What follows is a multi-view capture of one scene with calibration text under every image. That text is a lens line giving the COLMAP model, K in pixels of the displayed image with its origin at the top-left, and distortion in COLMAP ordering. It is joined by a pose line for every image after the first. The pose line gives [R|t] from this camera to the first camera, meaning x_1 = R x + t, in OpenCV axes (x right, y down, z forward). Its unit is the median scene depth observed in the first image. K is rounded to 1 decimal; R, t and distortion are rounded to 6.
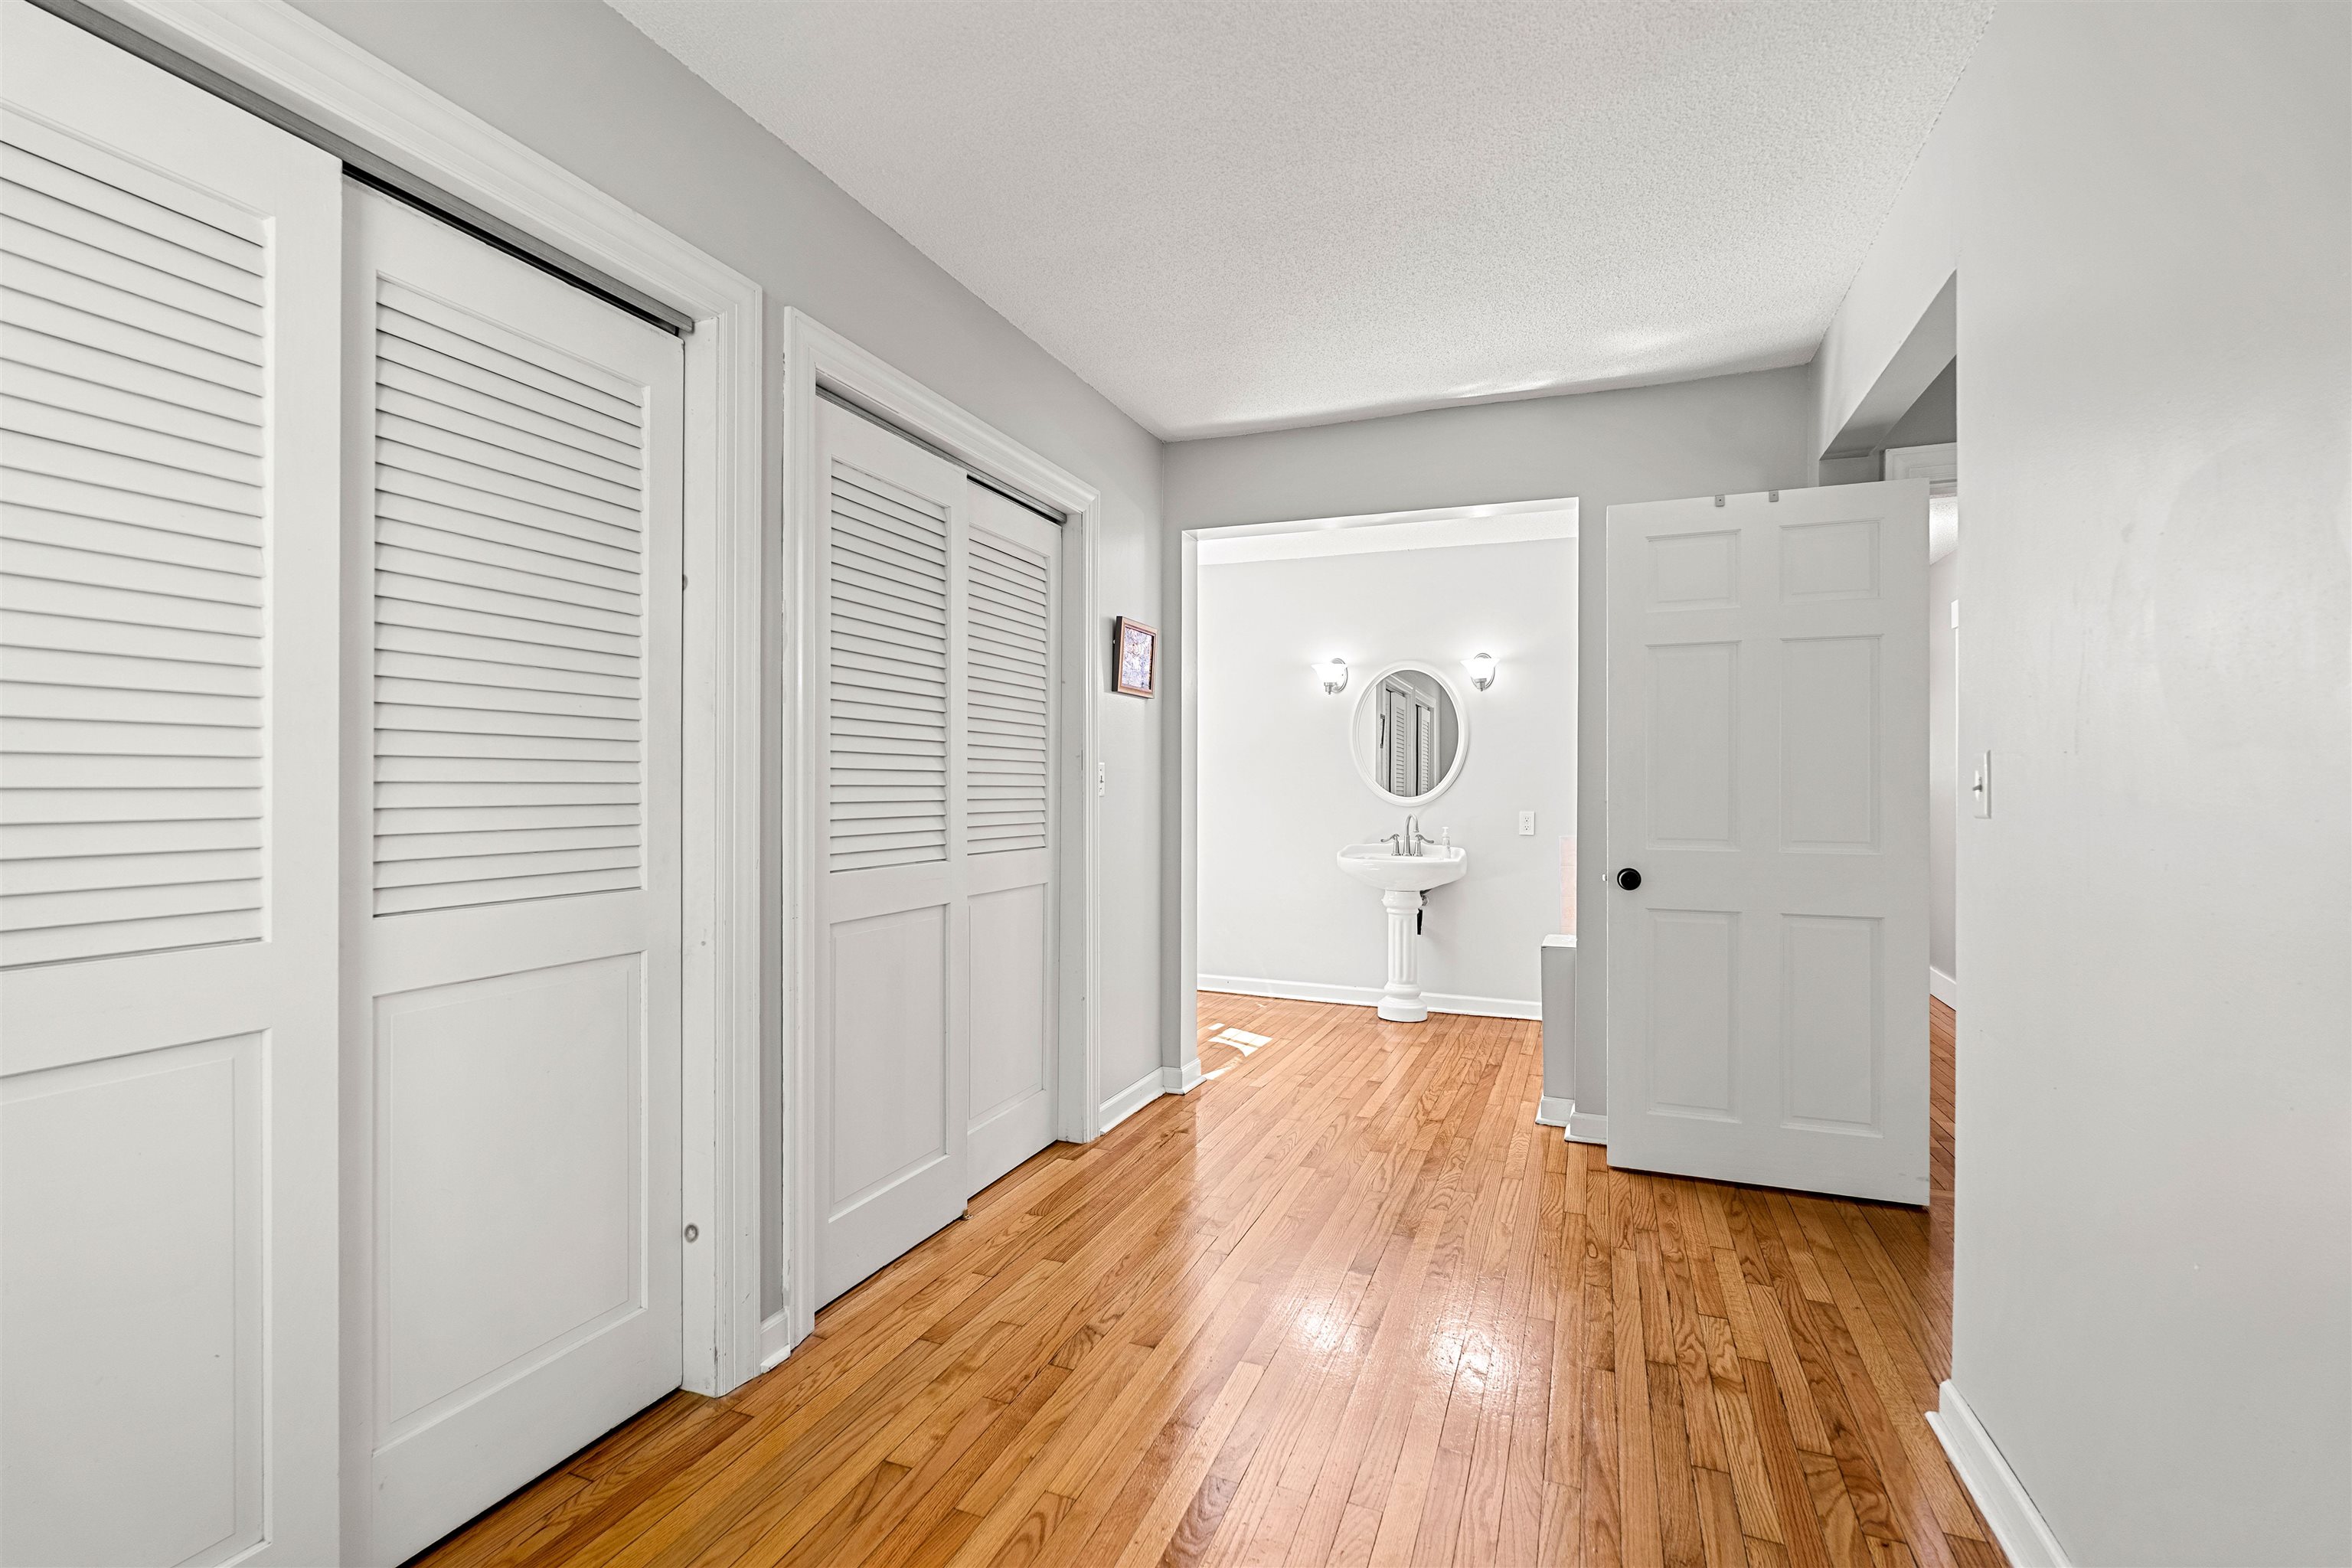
lens RADIAL K [[1047.0, 0, 1173.7], [0, 1047.0, 780.1], [0, 0, 1]] dist [0.000809, -0.000195]
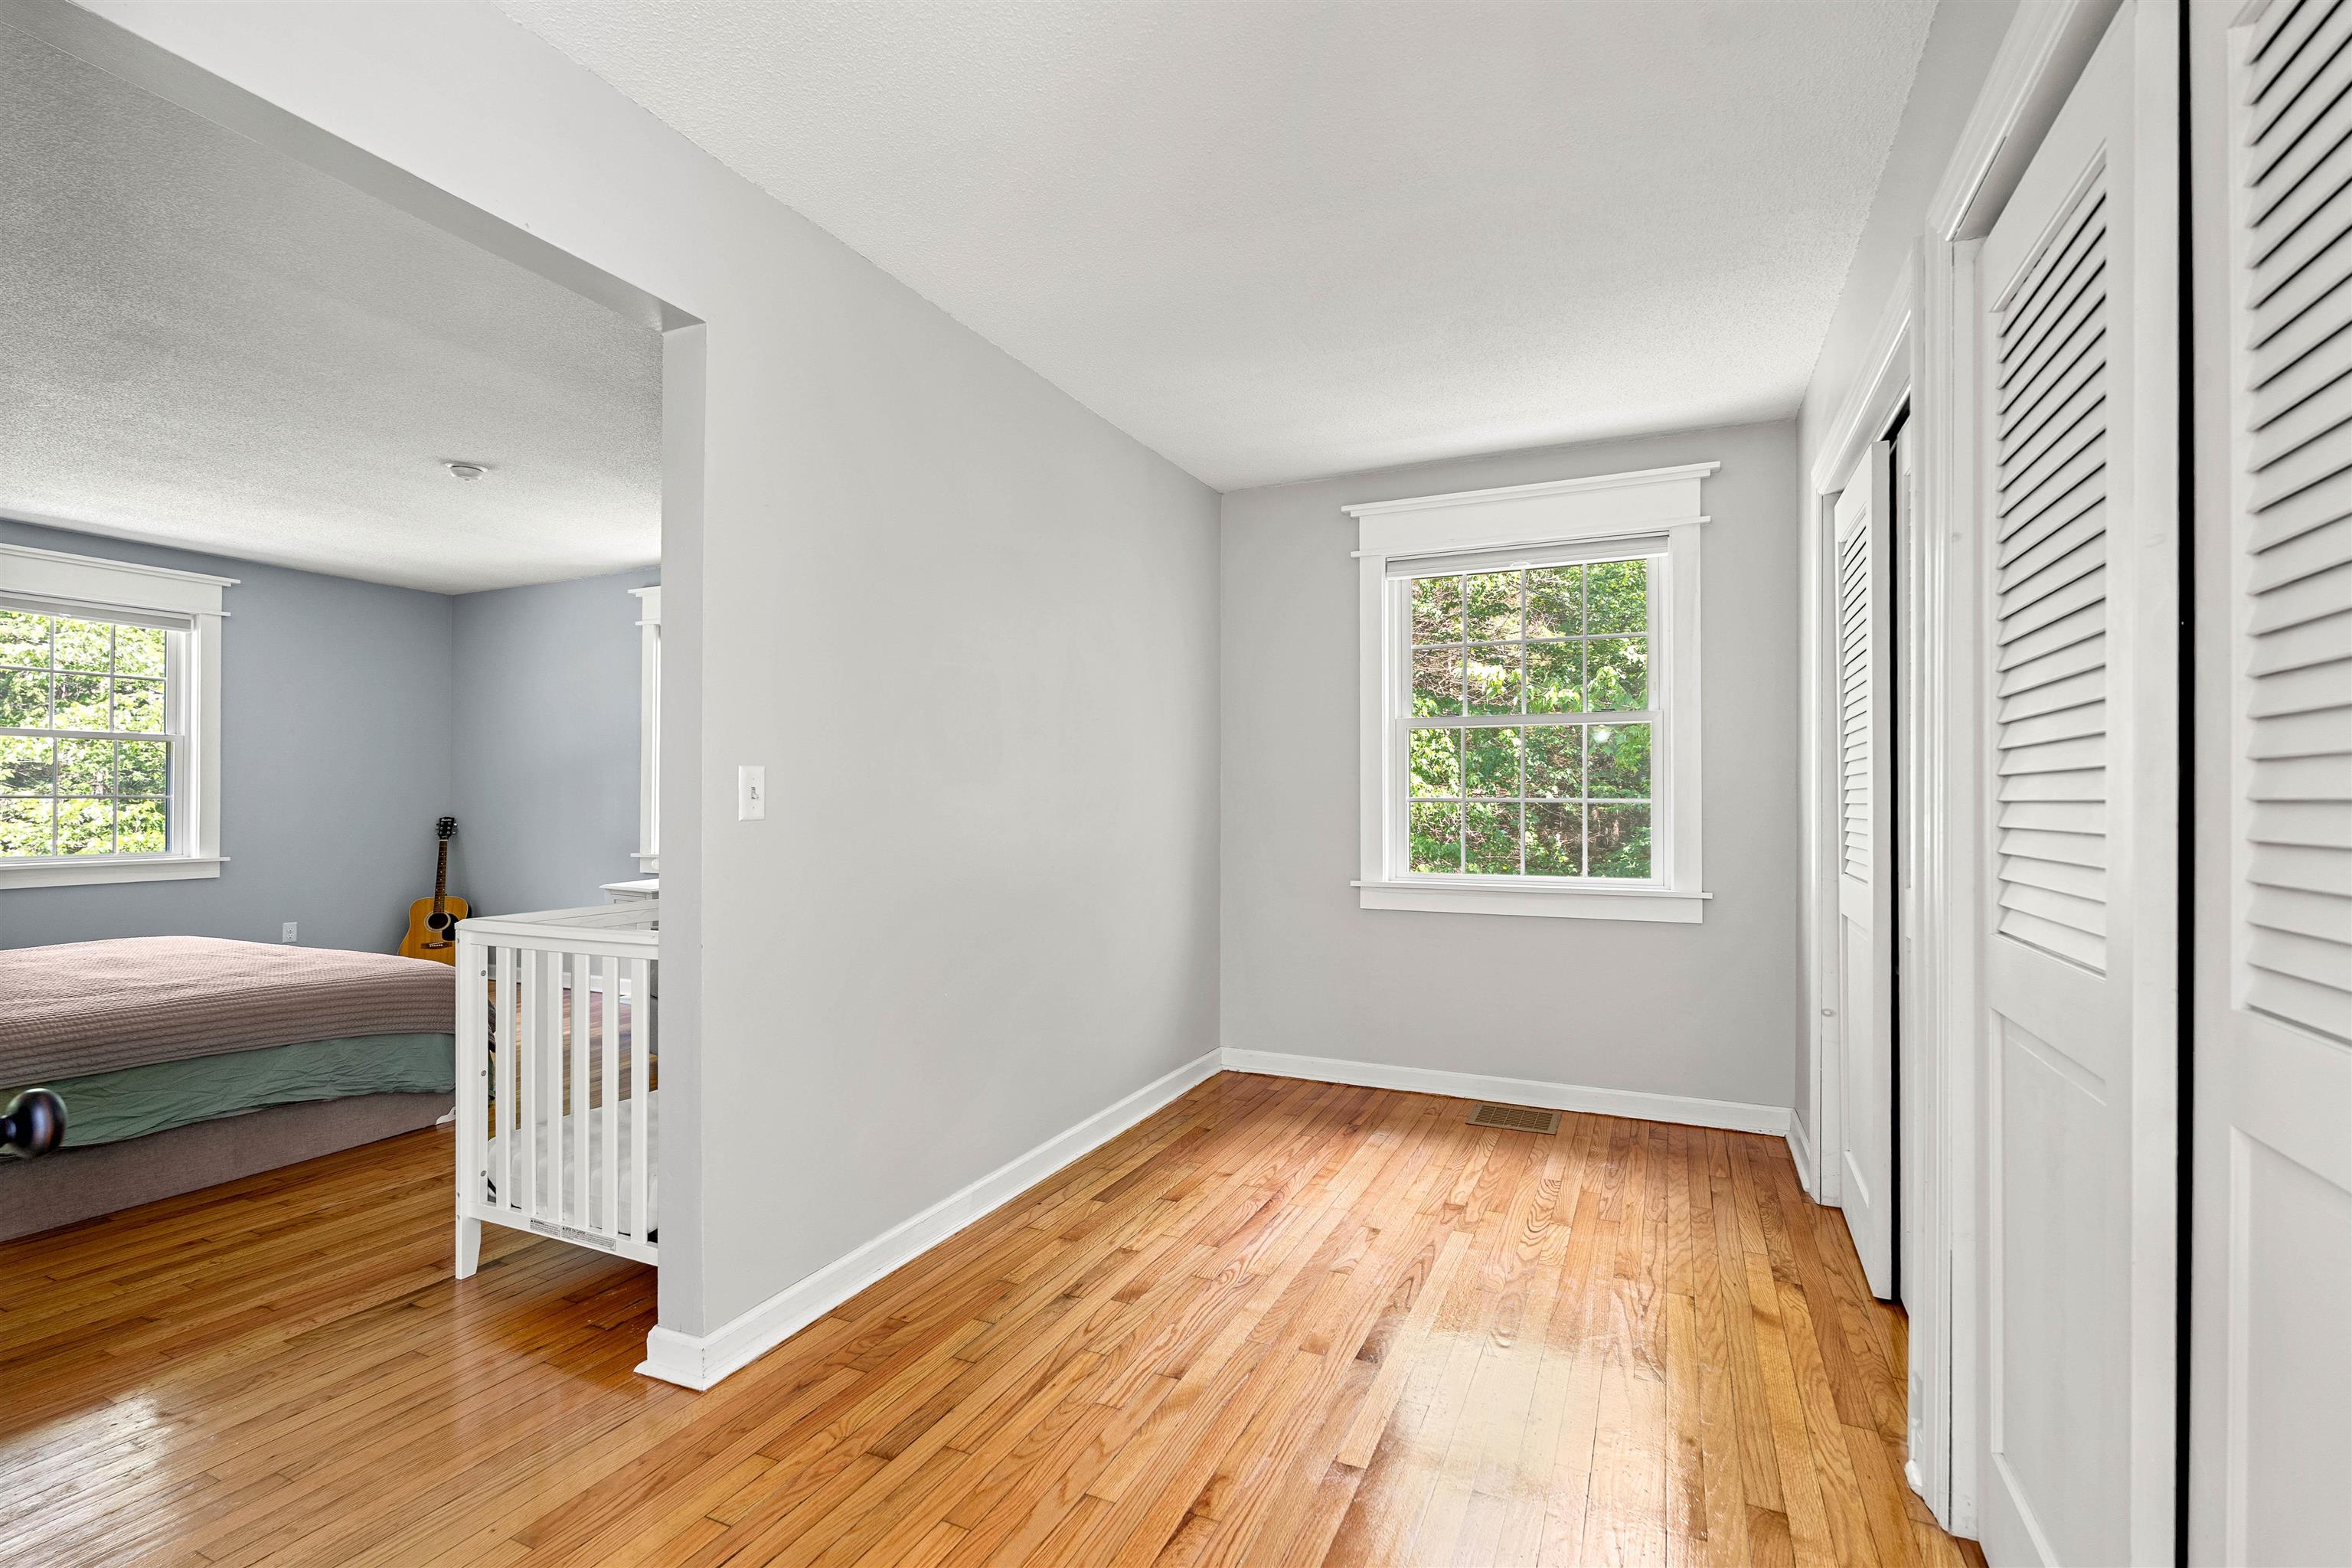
lens RADIAL K [[1050.0, 0, 1165.1], [0, 1050.0, 793.9], [0, 0, 1]] dist [0.001097, -0.000064]
pose [[-0.997756, -0.006404, 0.066652, 0.188597], [-0.007060, 0.999929, -0.009616, 0.011765], [-0.066586, -0.010065, -0.997730, 2.041194]]
